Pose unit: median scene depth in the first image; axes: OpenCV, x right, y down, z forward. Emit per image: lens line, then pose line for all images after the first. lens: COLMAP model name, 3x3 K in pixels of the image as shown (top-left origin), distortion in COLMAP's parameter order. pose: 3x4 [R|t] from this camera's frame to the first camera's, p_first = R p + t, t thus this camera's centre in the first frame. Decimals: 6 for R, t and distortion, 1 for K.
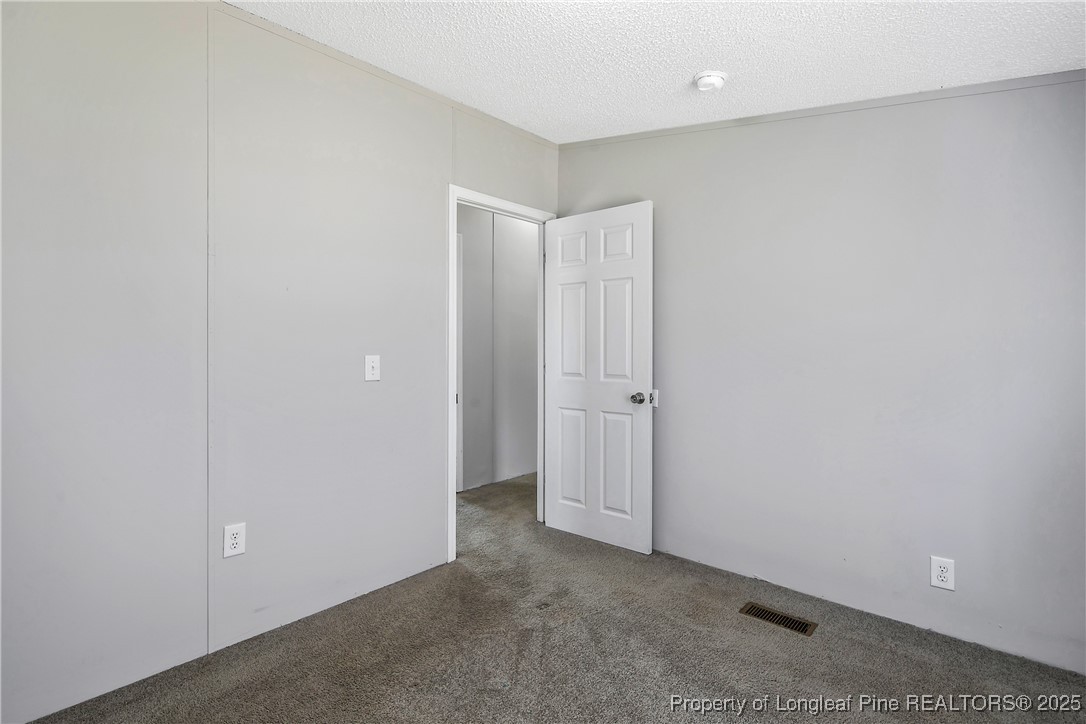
lens RADIAL K [[527.6, 0, 563.0], [0, 527.6, 353.1], [0, 0, 1]] dist [-0.002706, -0.000251]
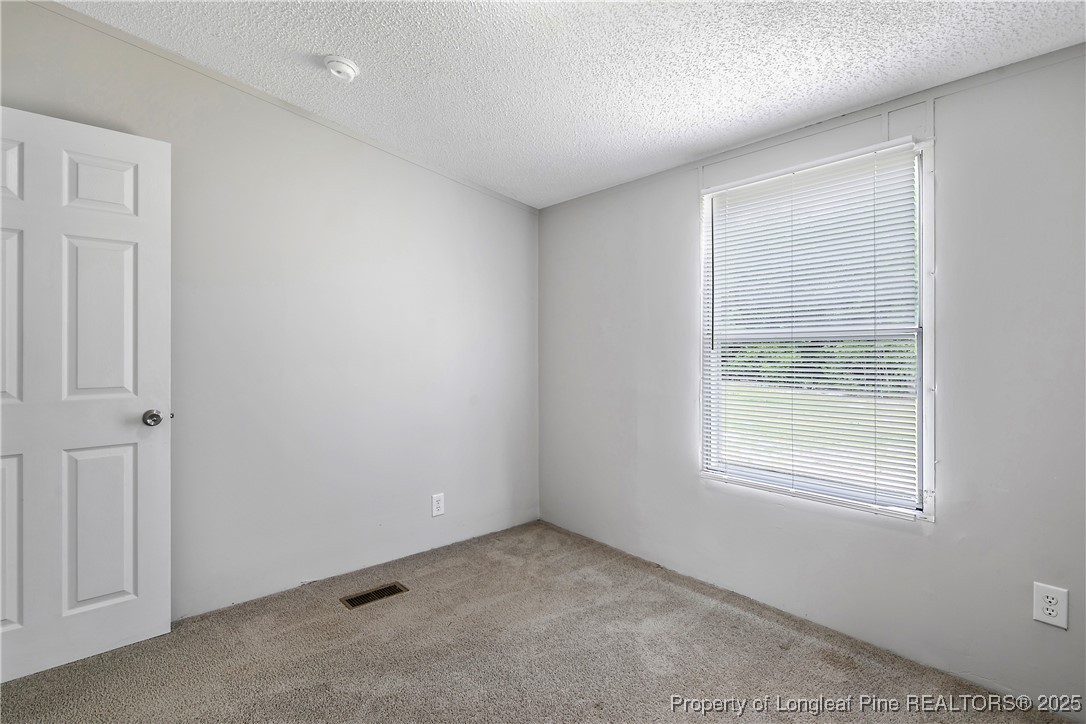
lens RADIAL K [[527.6, 0, 535.0], [0, 527.6, 343.0], [0, 0, 1]] dist [-0.002706, -0.000251]
pose [[0.137696, 0.002994, 0.990470, -0.459449], [0.005861, 0.999975, -0.003838, -0.007890], [-0.990457, 0.006333, 0.137675, 0.380961]]
